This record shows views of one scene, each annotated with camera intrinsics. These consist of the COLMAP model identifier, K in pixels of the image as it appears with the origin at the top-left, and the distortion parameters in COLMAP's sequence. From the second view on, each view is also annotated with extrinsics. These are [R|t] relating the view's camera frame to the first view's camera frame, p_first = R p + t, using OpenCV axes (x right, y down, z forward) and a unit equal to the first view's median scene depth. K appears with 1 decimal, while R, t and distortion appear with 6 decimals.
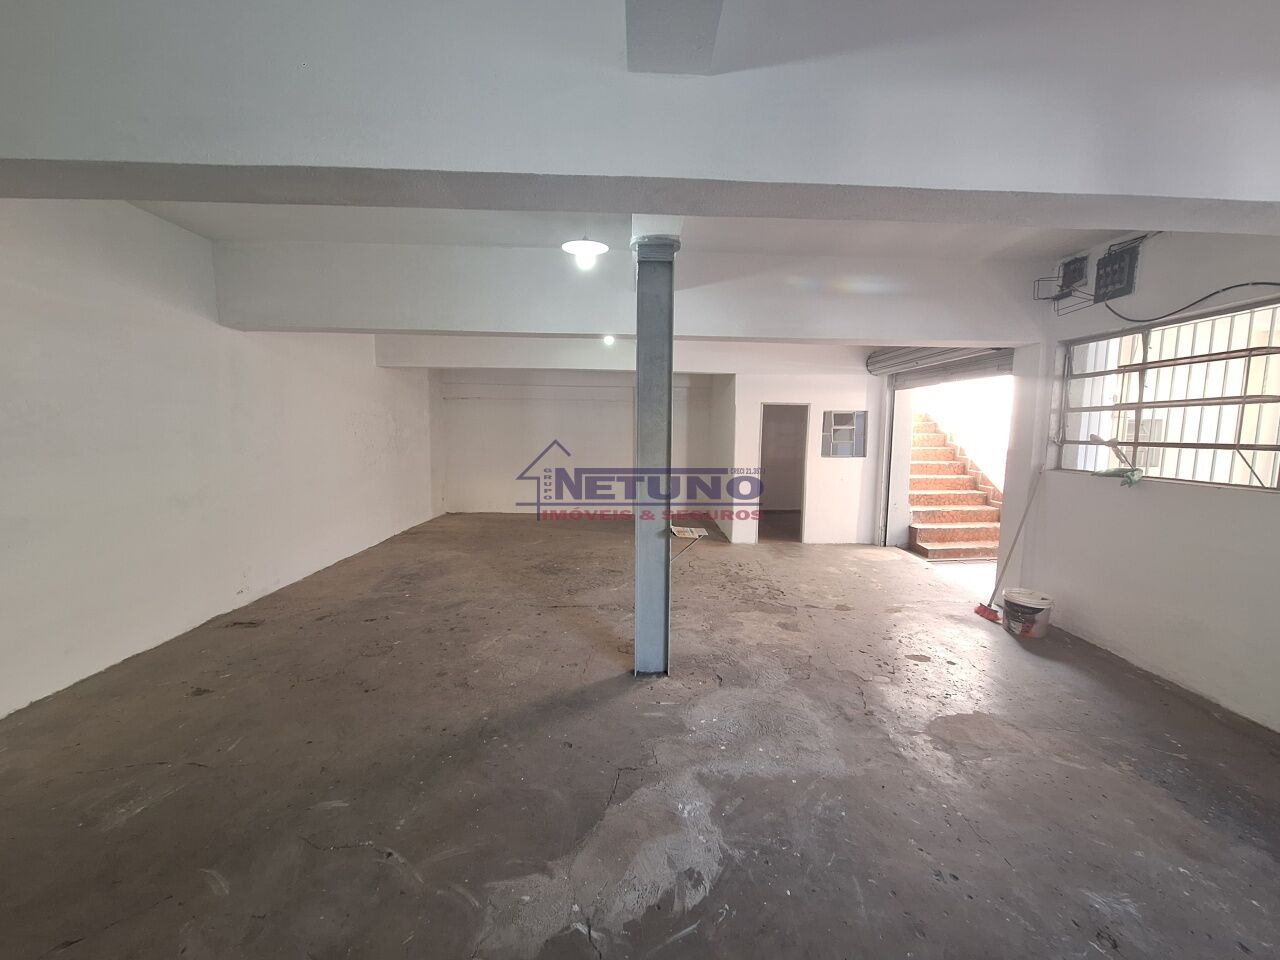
lens RADIAL K [[504.7, 0, 650.4], [0, 504.7, 483.5], [0, 0, 1]] dist [-0.001502, -0.000557]
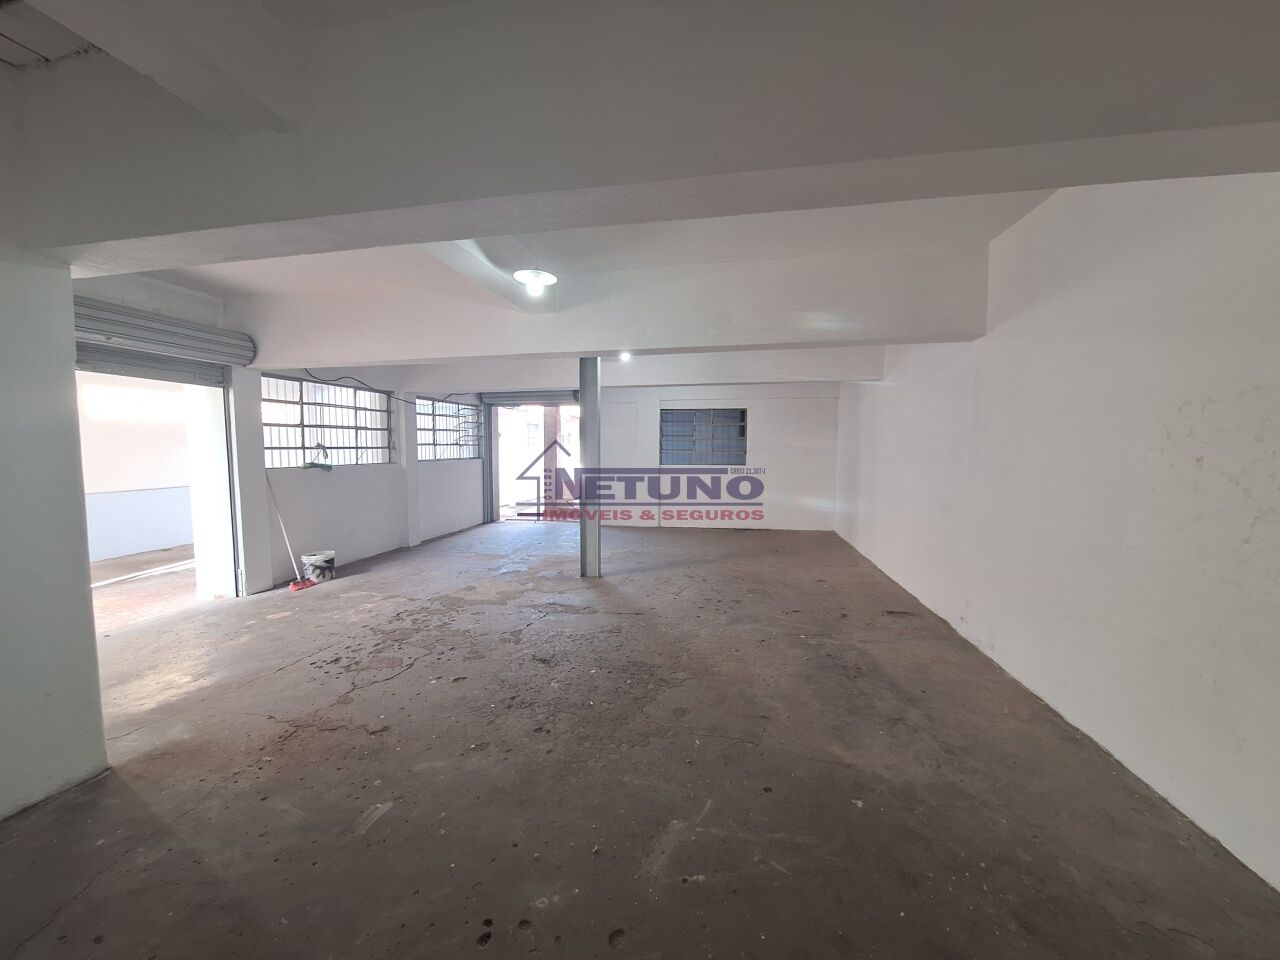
lens RADIAL K [[504.7, 0, 650.4], [0, 504.7, 483.5], [0, 0, 1]] dist [-0.001502, -0.000557]
pose [[-0.979370, -0.028546, 0.200048, -0.401270], [0.007652, 0.984023, 0.177875, -0.197827], [-0.201930, 0.175737, -0.963505, 1.889165]]
